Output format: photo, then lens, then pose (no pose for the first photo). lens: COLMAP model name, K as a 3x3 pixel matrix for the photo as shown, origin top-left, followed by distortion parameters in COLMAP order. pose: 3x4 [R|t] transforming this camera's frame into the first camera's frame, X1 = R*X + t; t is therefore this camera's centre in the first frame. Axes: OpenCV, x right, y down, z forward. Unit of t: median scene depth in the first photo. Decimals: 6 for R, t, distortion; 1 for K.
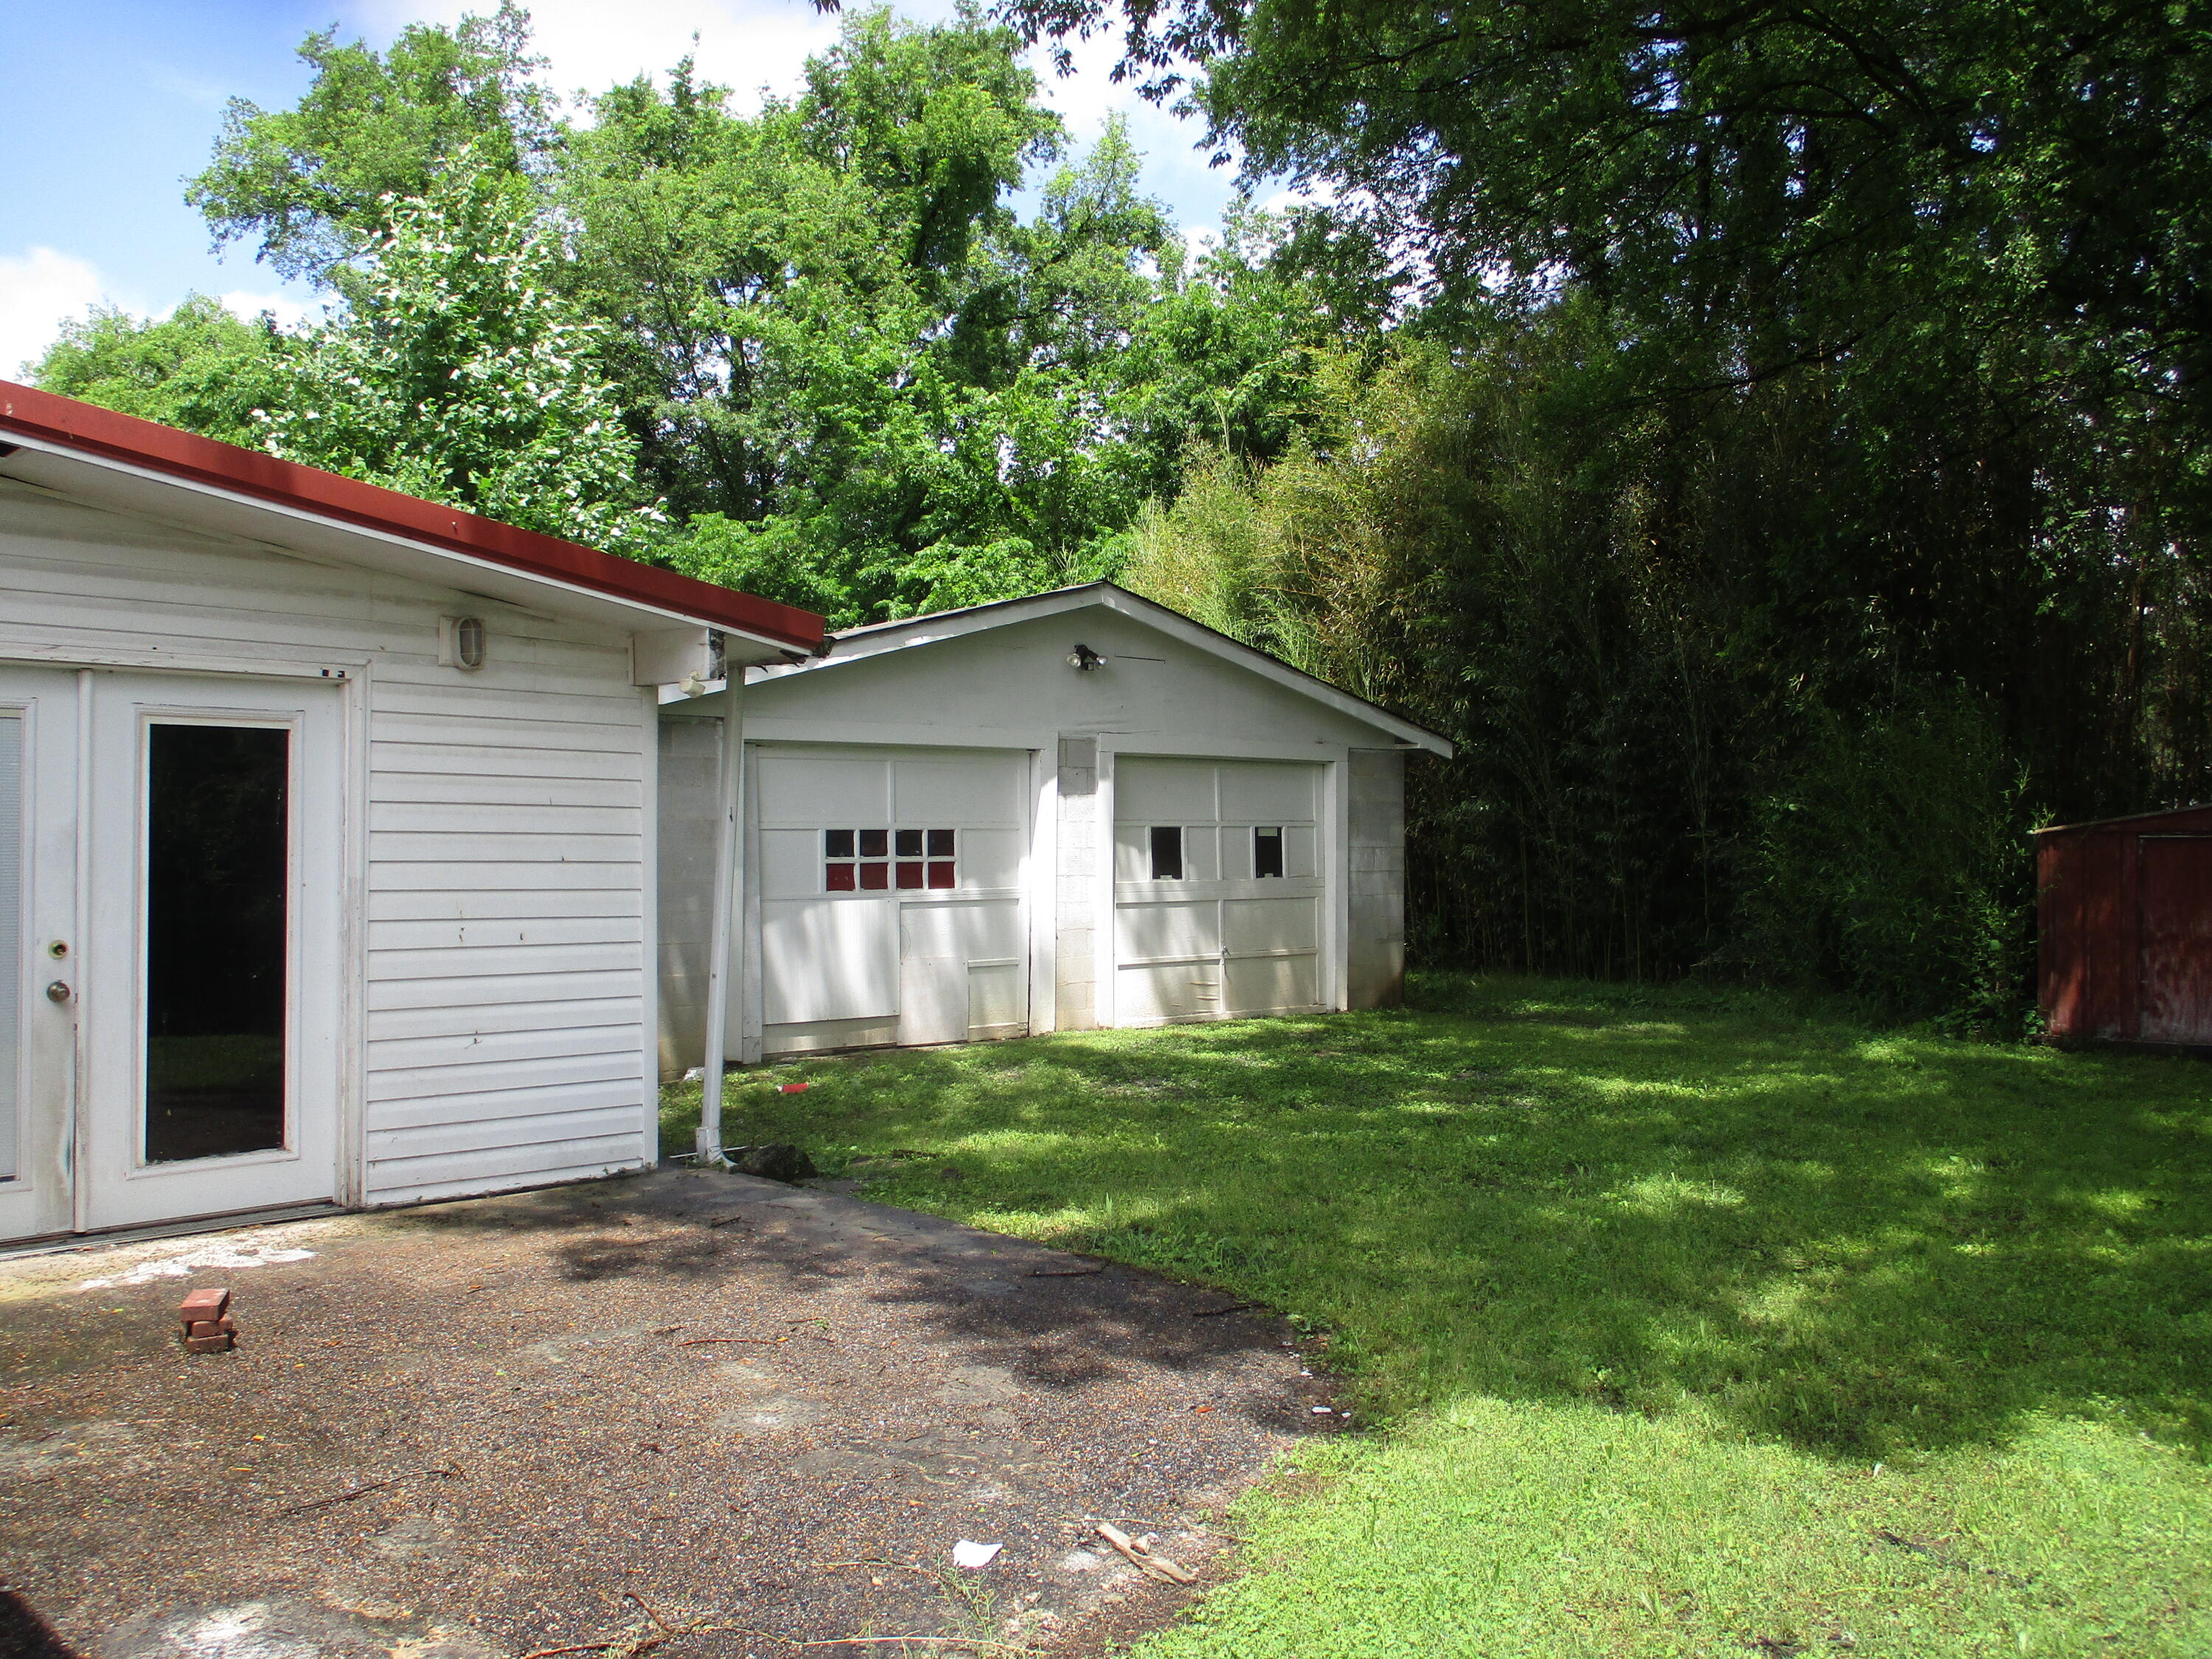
lens RADIAL K [[1833.7, 0, 1110.6], [0, 1833.7, 838.7], [0, 0, 1]] dist [-0.037724, 0.007324]
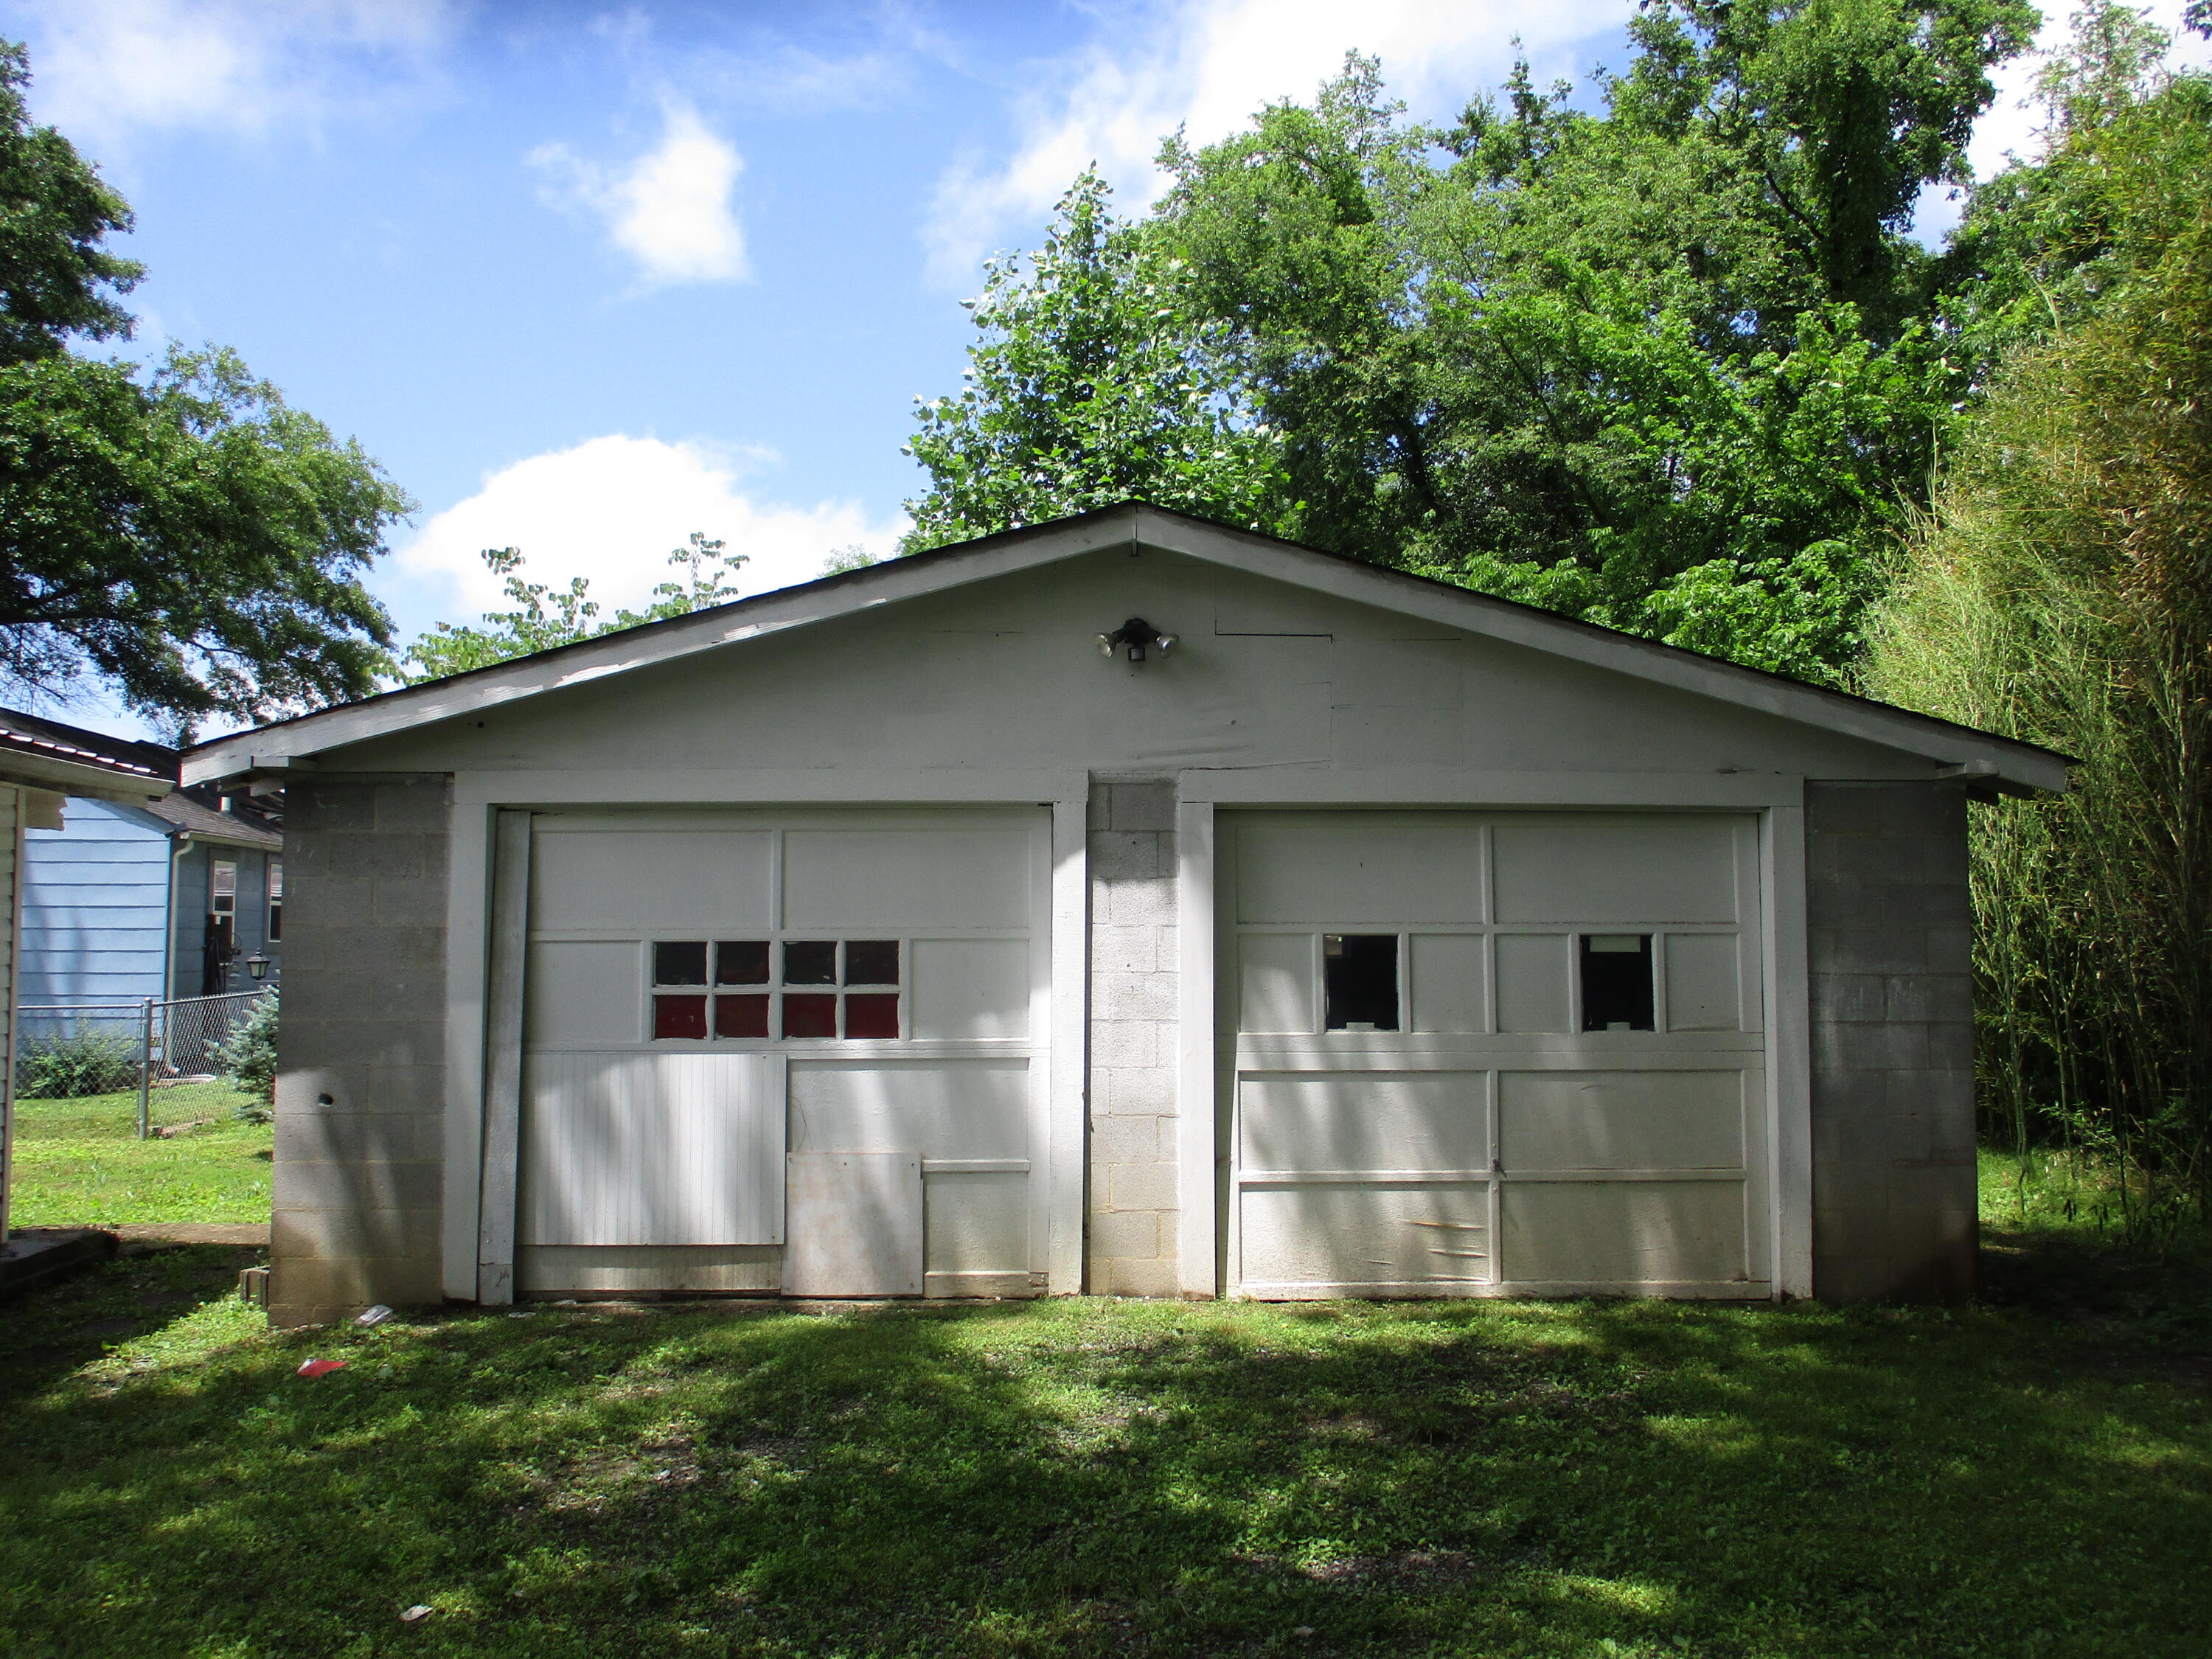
lens RADIAL K [[1833.7, 0, 1178.7], [0, 1833.7, 820.7], [0, 0, 1]] dist [-0.037724, 0.007324]
pose [[0.802692, -0.043371, -0.594815, 0.354739], [-0.000991, 0.997254, -0.074052, -0.000001], [0.596393, 0.060030, 0.800444, 0.576051]]
